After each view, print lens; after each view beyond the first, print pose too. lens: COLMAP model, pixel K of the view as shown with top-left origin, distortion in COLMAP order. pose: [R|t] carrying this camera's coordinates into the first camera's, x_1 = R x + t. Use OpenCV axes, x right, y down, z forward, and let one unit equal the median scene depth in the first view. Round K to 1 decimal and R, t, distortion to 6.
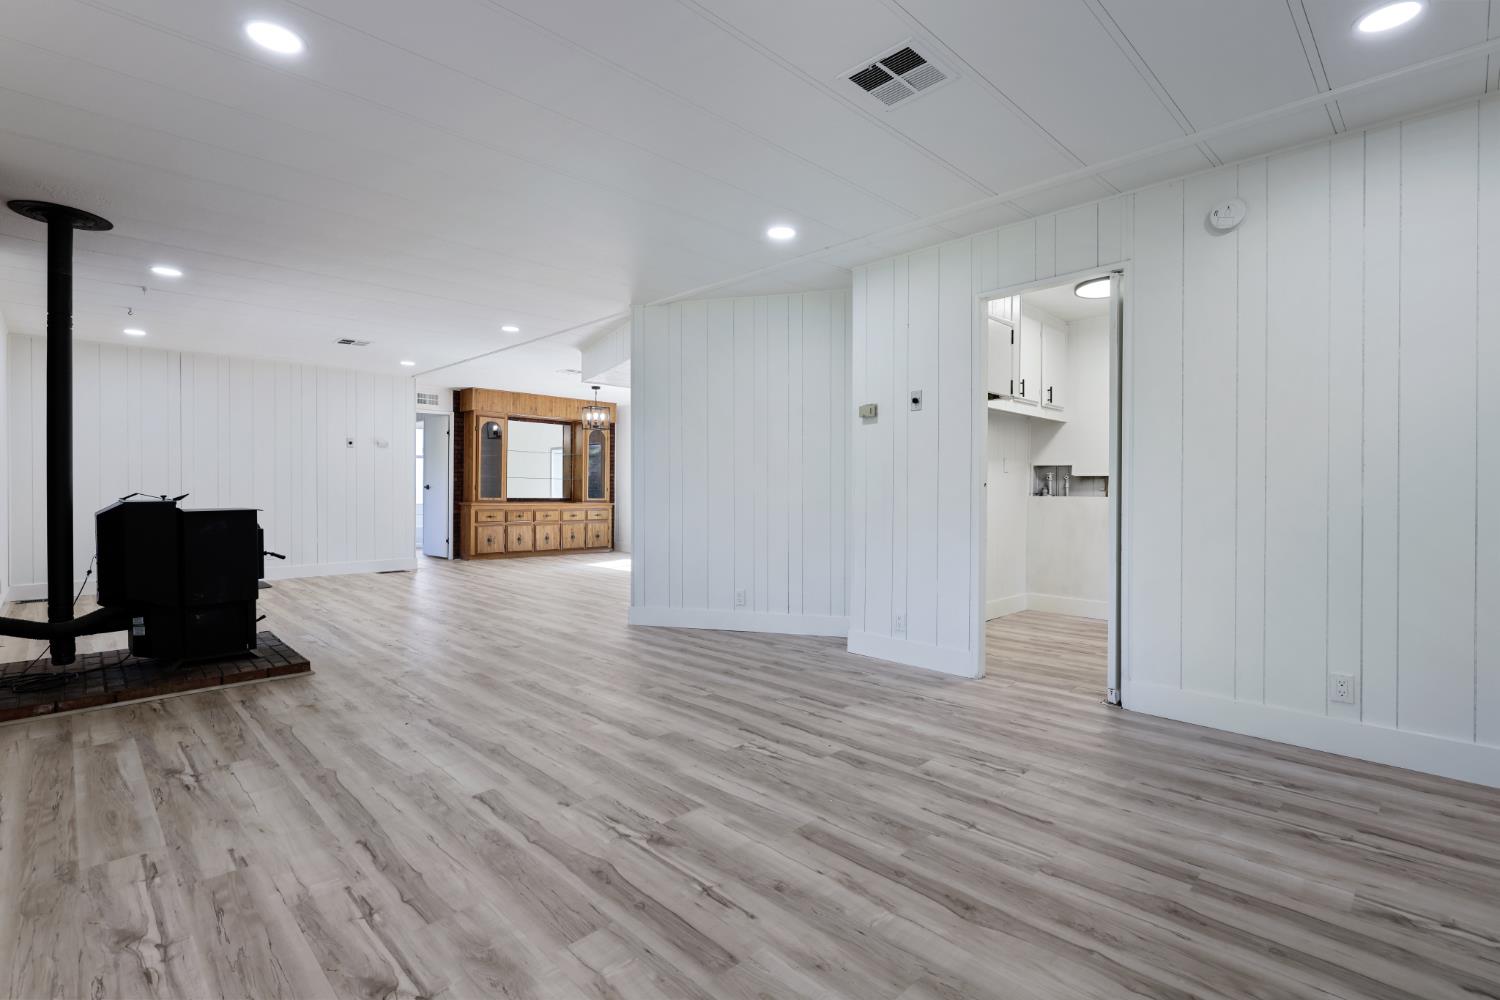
lens RADIAL K [[703.8, 0, 745.5], [0, 703.8, 492.0], [0, 0, 1]] dist [-0.001034, -0.000287]
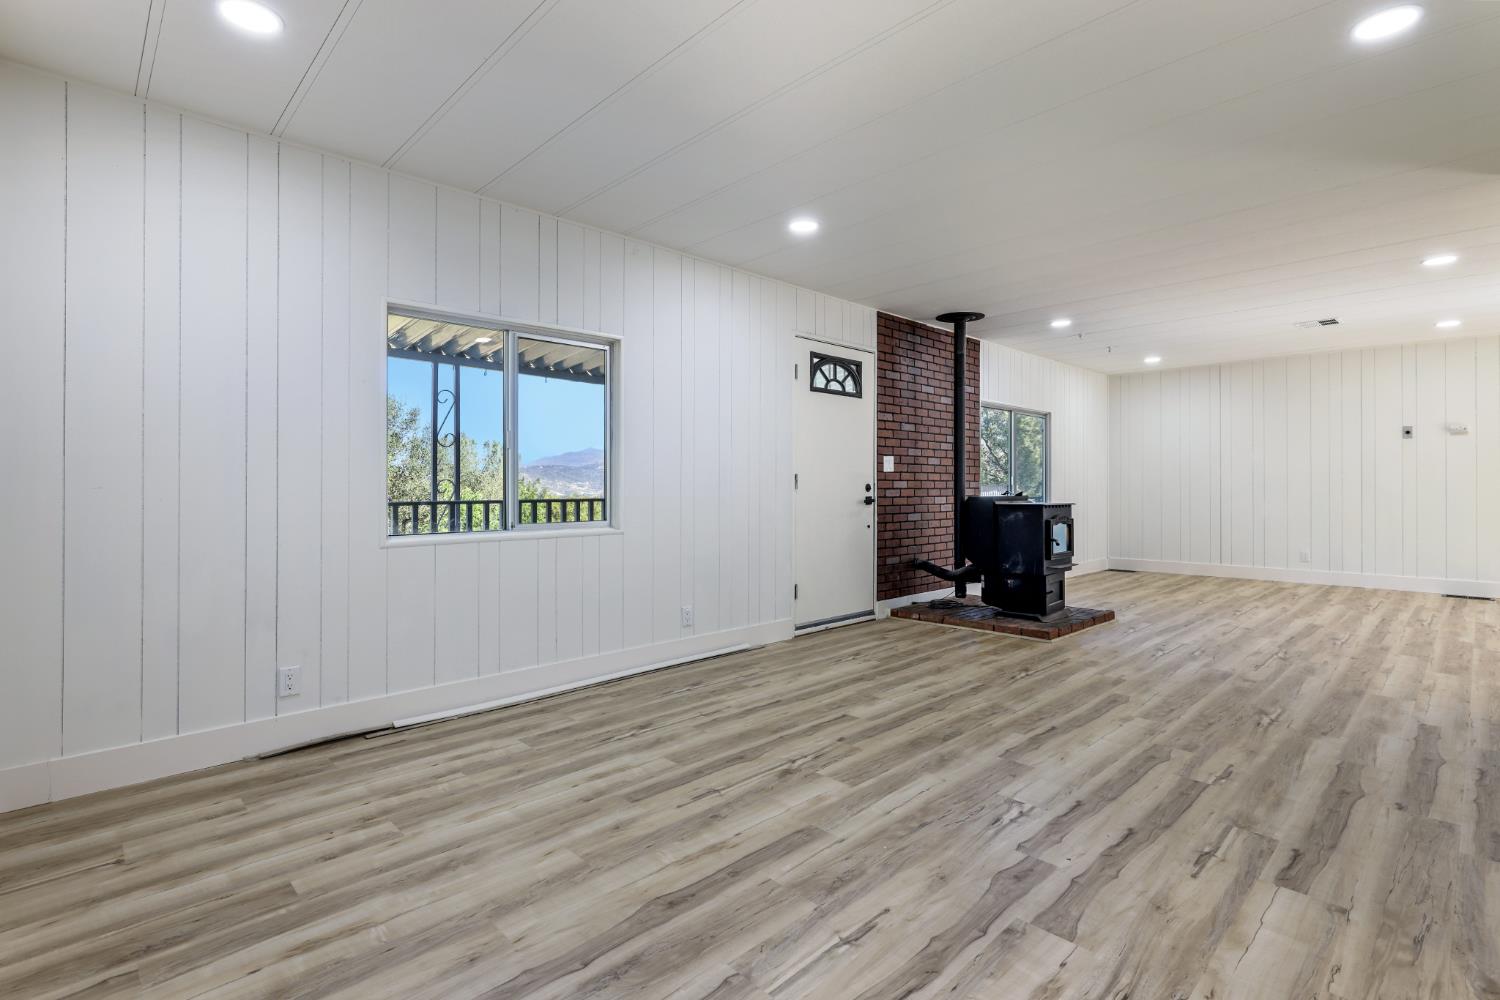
lens RADIAL K [[703.8, 0, 745.5], [0, 703.8, 492.0], [0, 0, 1]] dist [-0.001034, -0.000287]
pose [[-0.011755, 0.007029, -0.999906, 0.699528], [-0.004139, 0.999966, 0.007078, -0.005076], [0.999922, 0.004222, -0.011726, 0.589405]]
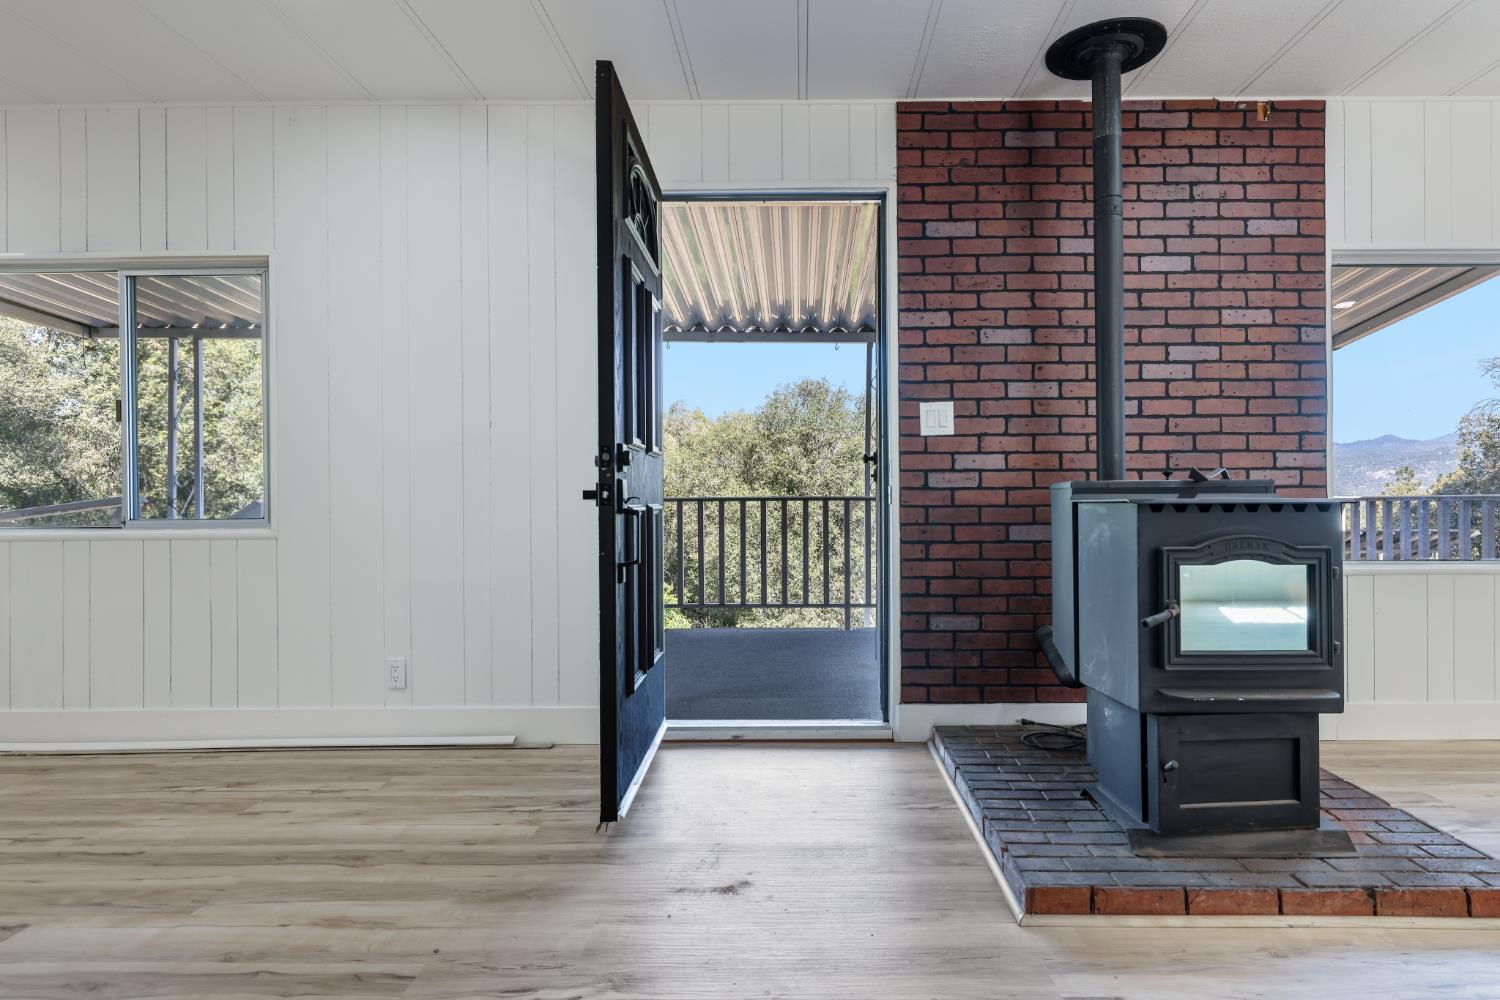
lens RADIAL K [[796.1, 0, 788.8], [0, 796.1, 502.5], [0, 0, 1]] dist [0.001802, 0.001503]
pose [[-0.697307, 0.009415, -0.716710, -0.251789], [0.001506, 0.999931, 0.011670, 0.023828], [0.716771, 0.007058, -0.697273, 1.448256]]
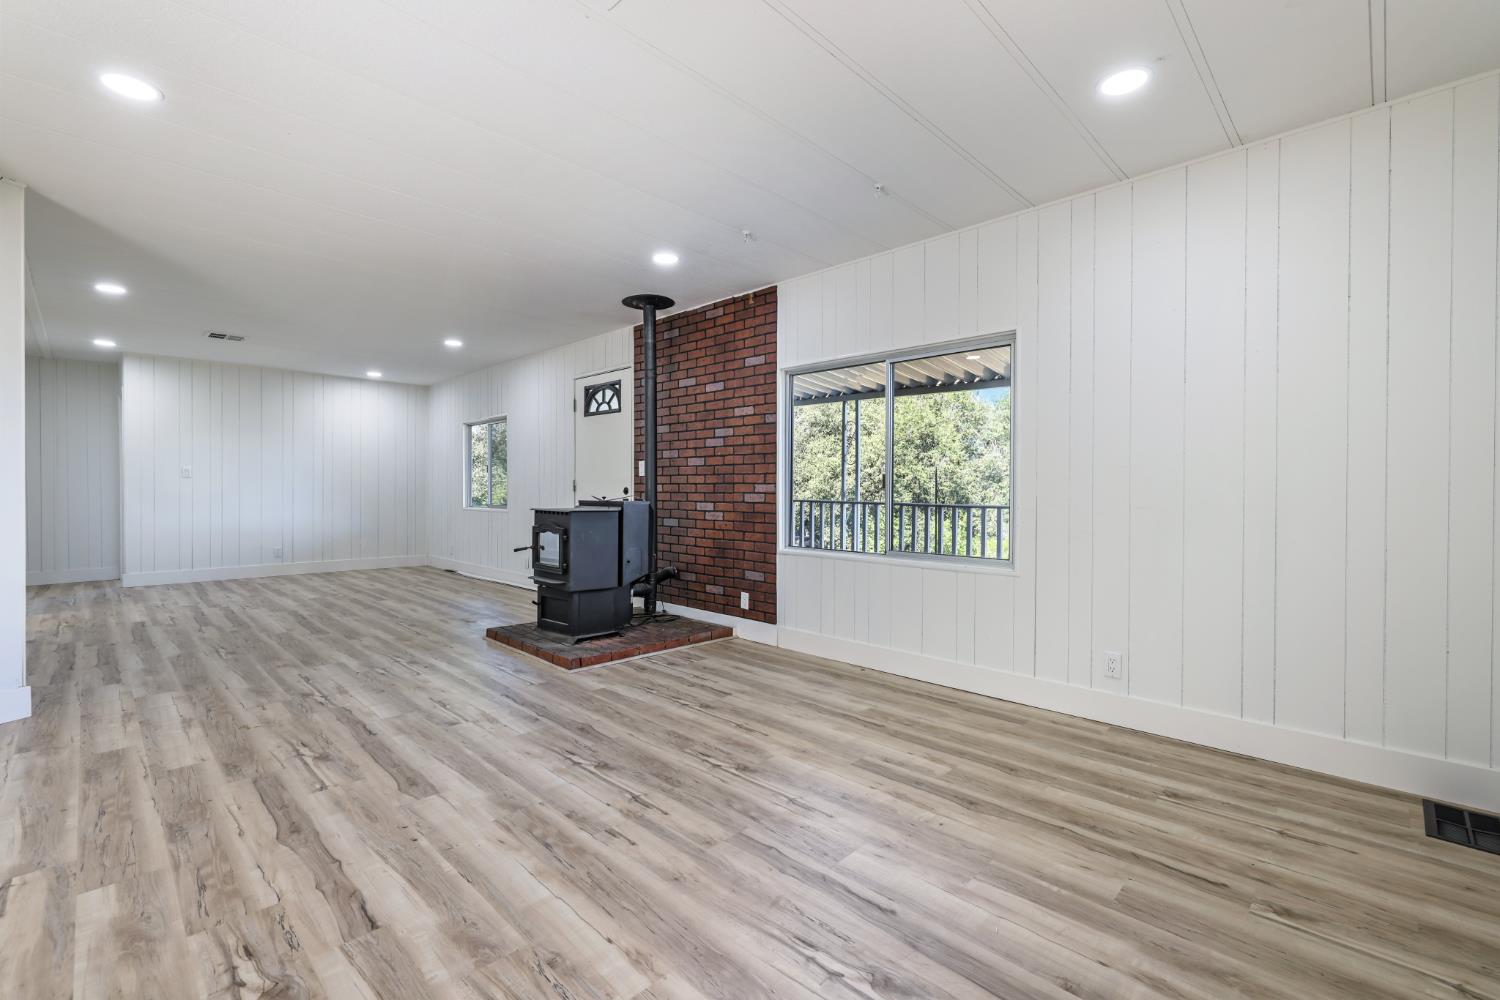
lens RADIAL K [[646.1, 0, 750.9], [0, 646.1, 496.9], [0, 0, 1]] dist [-0.000294, 0.000294]
pose [[-0.999595, -0.002221, -0.028357, -1.269902], [-0.002725, 0.999839, 0.017740, -0.020413], [0.028313, 0.017810, -0.999440, 2.584113]]
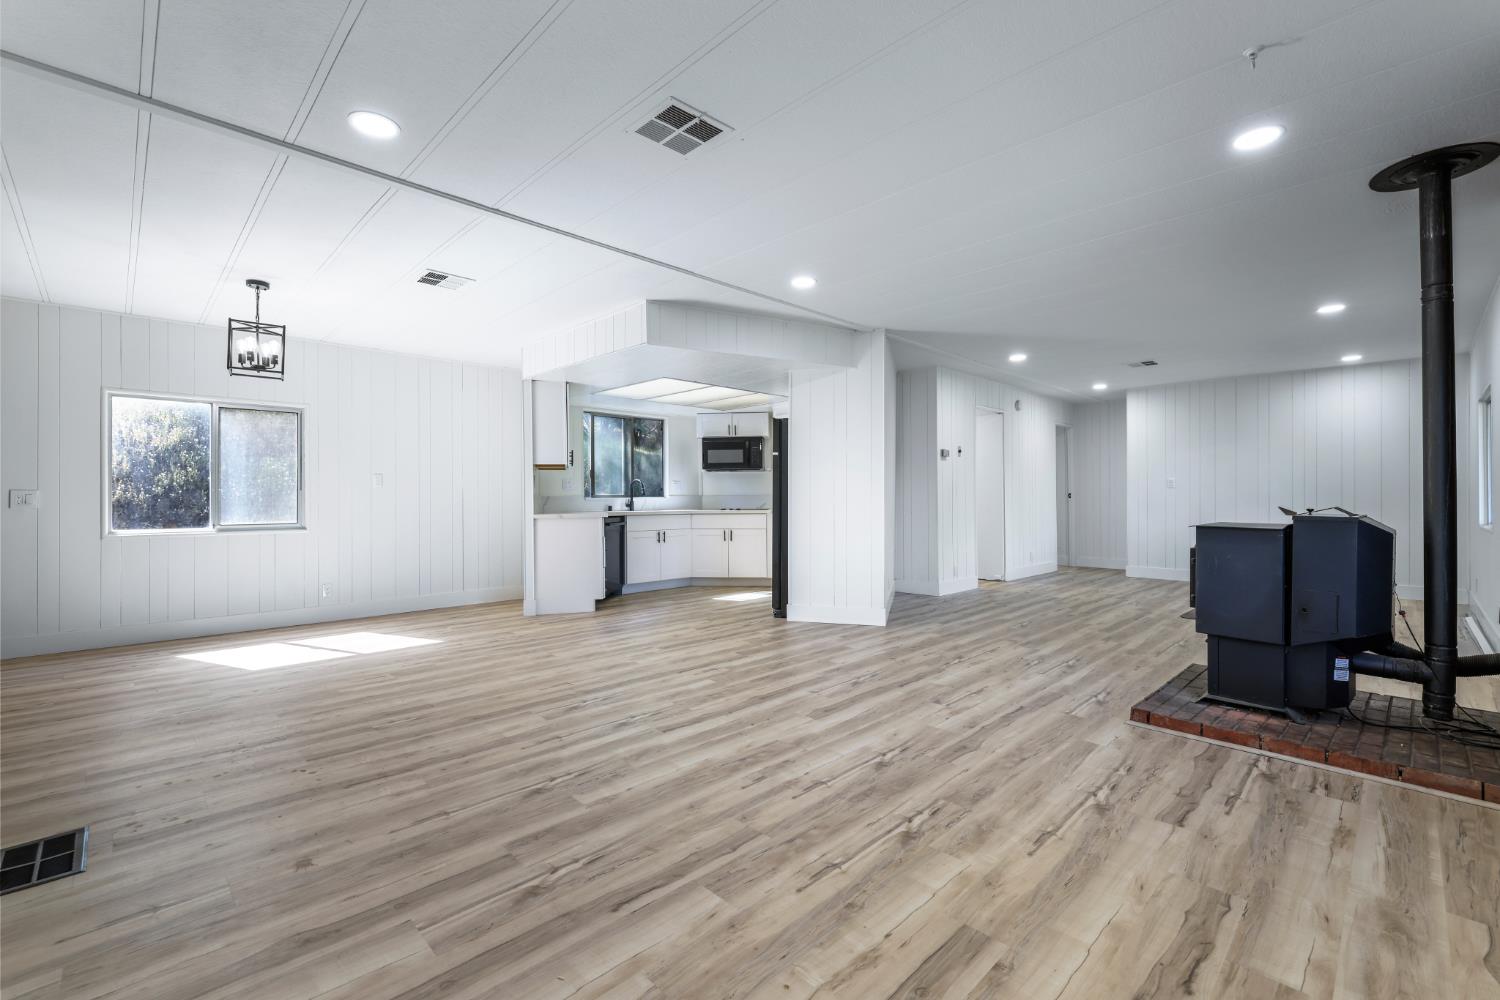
lens RADIAL K [[646.1, 0, 750.9], [0, 646.1, 496.9], [0, 0, 1]] dist [-0.000294, 0.000294]
pose [[-0.010013, 0.000750, 0.999950, -1.896179], [0.007135, 0.999974, -0.000678, -0.016972], [-0.999924, 0.007128, -0.010018, 1.998557]]
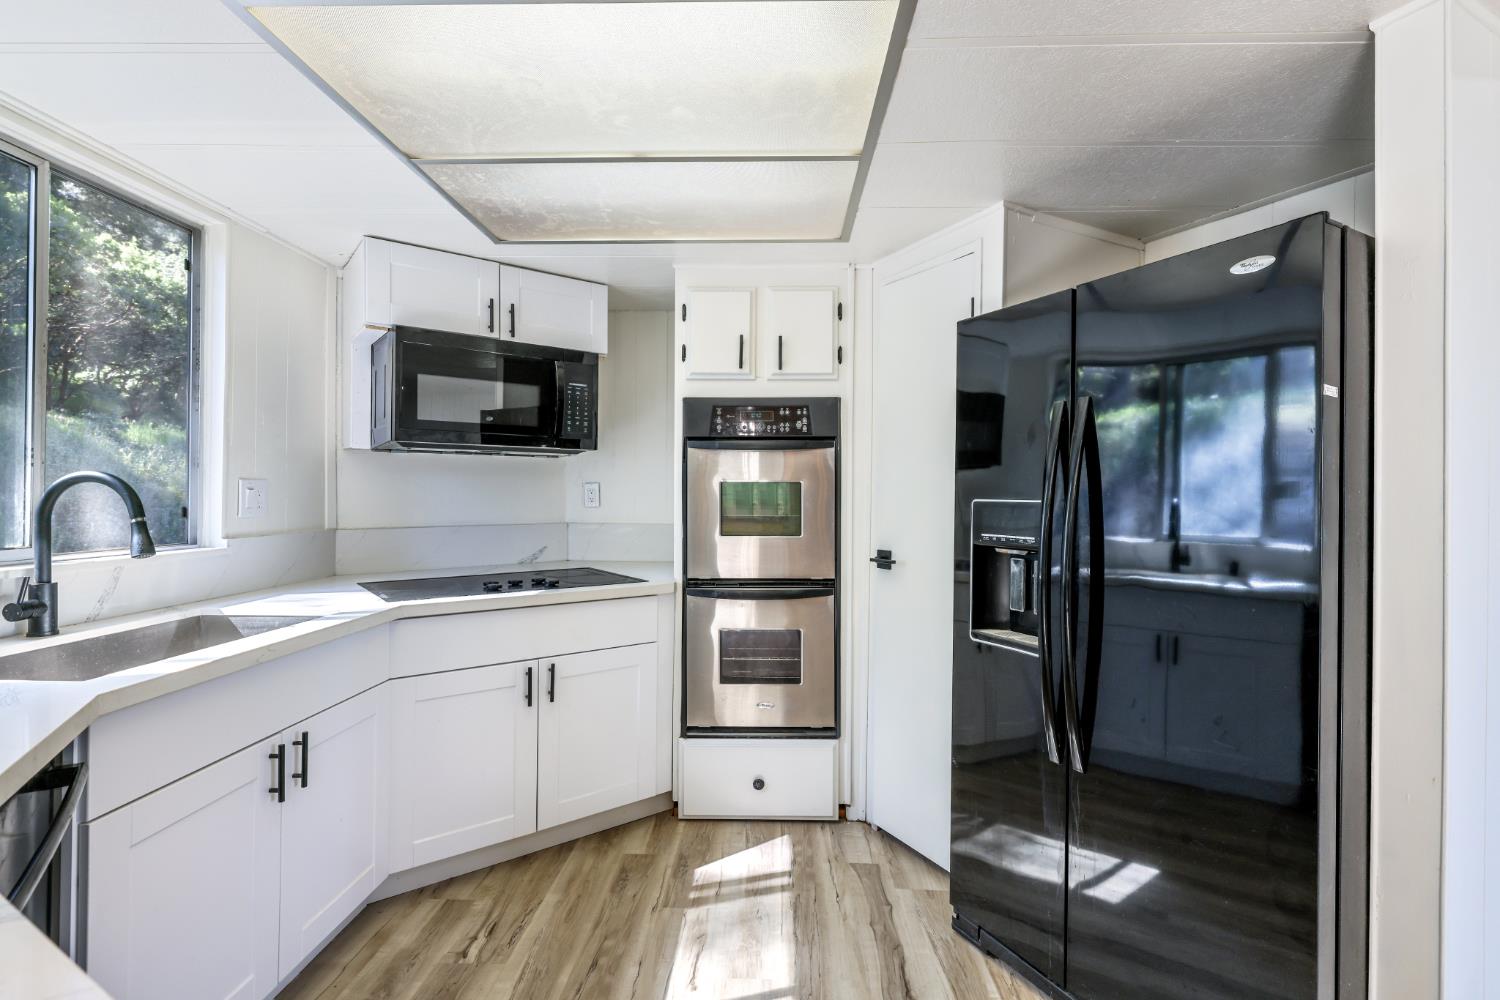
lens RADIAL K [[704.6, 0, 761.0], [0, 704.6, 489.0], [0, 0, 1]] dist [0.001108, 0.000207]
pose [[-0.700286, -0.005403, 0.713842, -0.217620], [-0.010630, 0.999939, -0.002860, -0.076810], [-0.713783, -0.009590, -0.700301, 2.402705]]
